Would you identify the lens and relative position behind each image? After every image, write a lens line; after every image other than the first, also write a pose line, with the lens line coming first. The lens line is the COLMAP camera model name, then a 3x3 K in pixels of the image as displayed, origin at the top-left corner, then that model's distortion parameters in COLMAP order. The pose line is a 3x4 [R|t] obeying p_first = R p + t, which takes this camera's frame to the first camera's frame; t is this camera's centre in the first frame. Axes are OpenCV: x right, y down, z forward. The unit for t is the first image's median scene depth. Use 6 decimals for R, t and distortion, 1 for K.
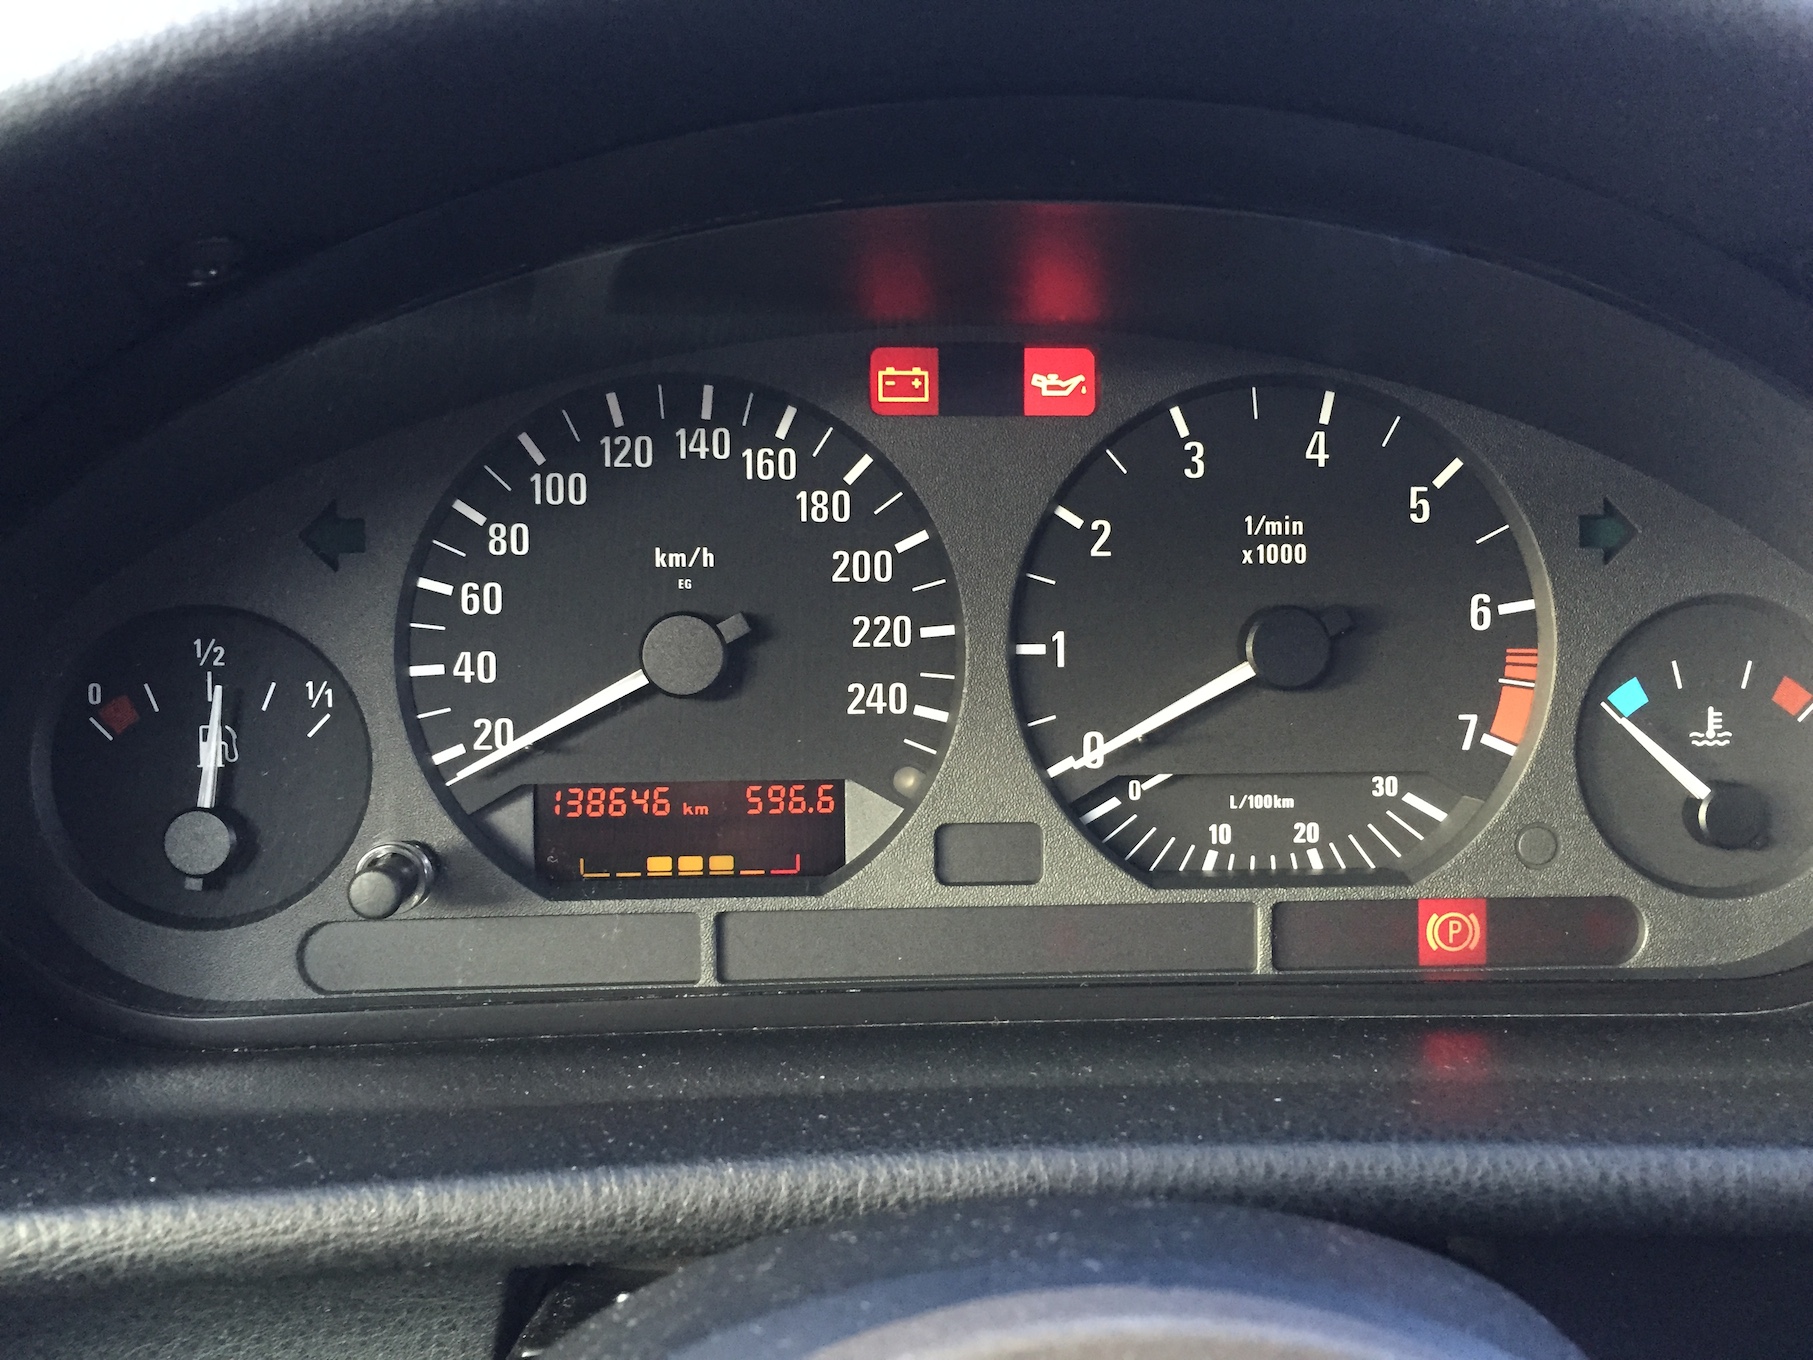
lens RADIAL K [[1551.6, 0, 901.9], [0, 1551.6, 671.8], [0, 0, 1]] dist [0.063063, -0.079782]
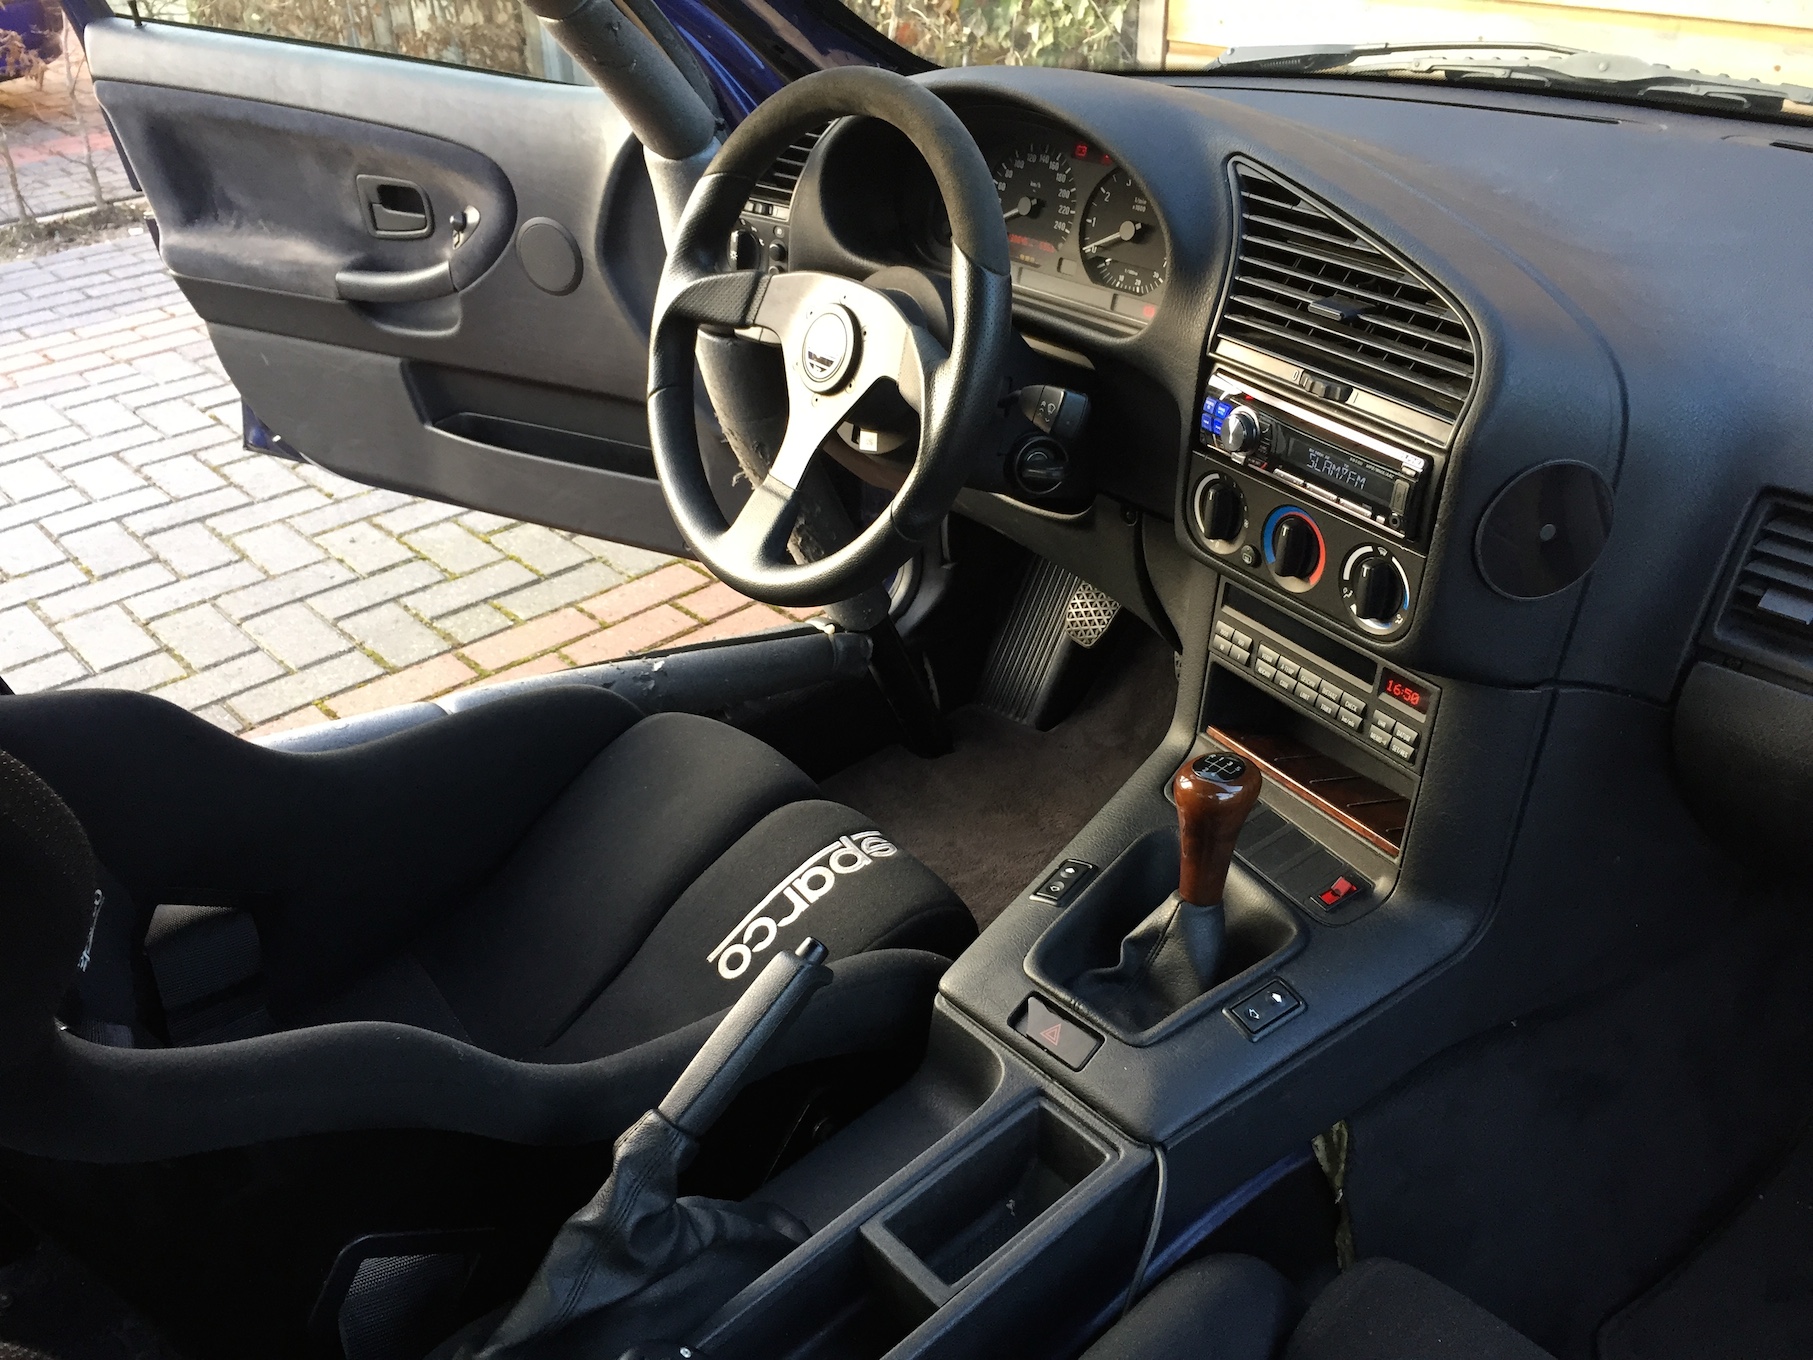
lens RADIAL K [[1551.6, 0, 901.9], [0, 1551.6, 671.8], [0, 0, 1]] dist [0.063063, -0.079782]
pose [[0.605730, 0.383576, -0.697109, 3.190529], [-0.206526, 0.921894, 0.327808, -0.168492], [0.768400, -0.054592, 0.637637, -2.159009]]
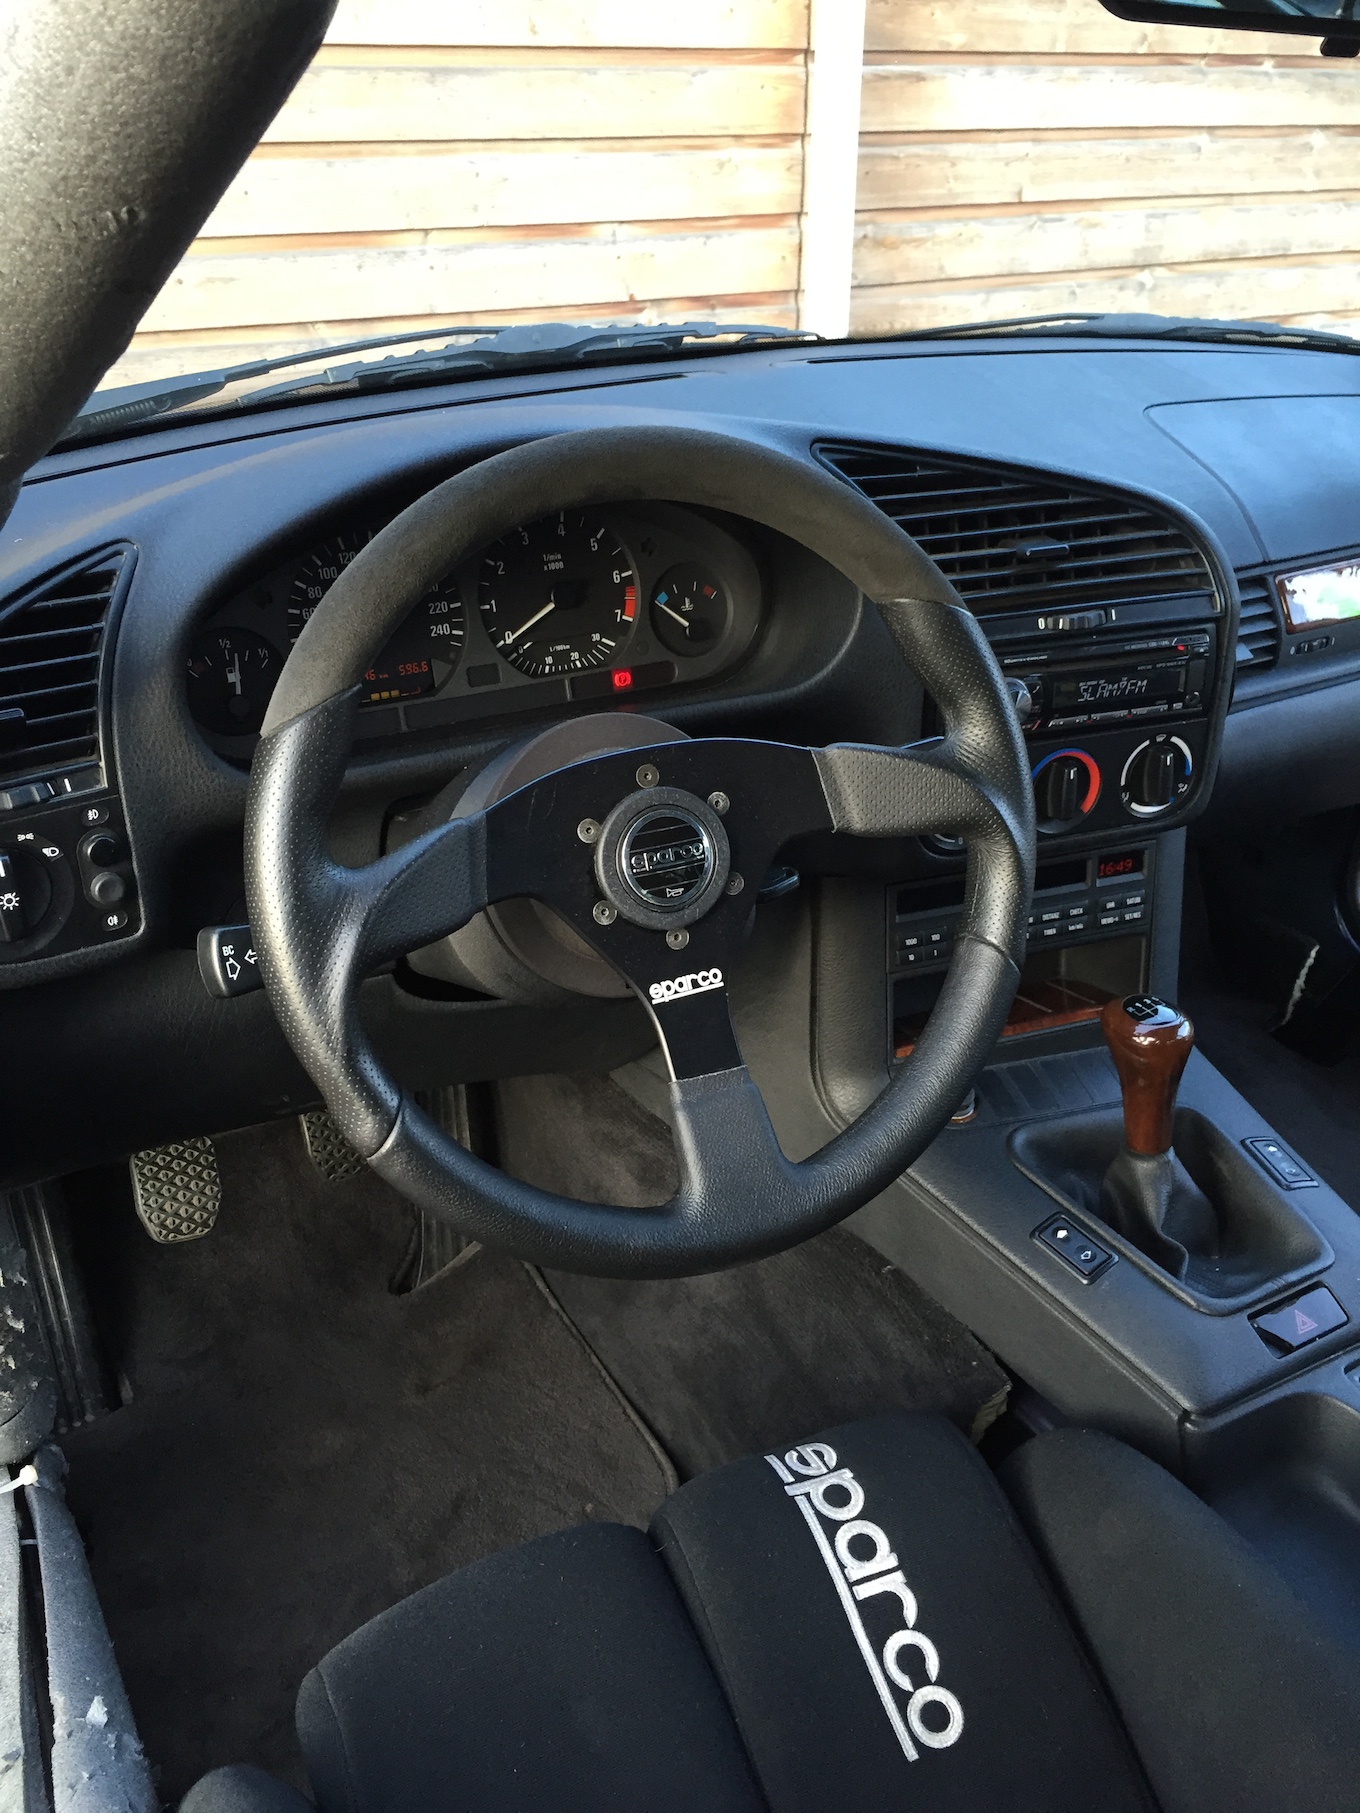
lens RADIAL K [[1551.6, 0, 681.0], [0, 1551.6, 908.0], [0, 0, 1]] dist [0.063063, -0.079782]
pose [[0.907752, -0.202268, 0.367525, -0.814723], [0.129339, 0.968349, 0.213477, -0.045012], [-0.399072, -0.146249, 0.905181, -2.027116]]
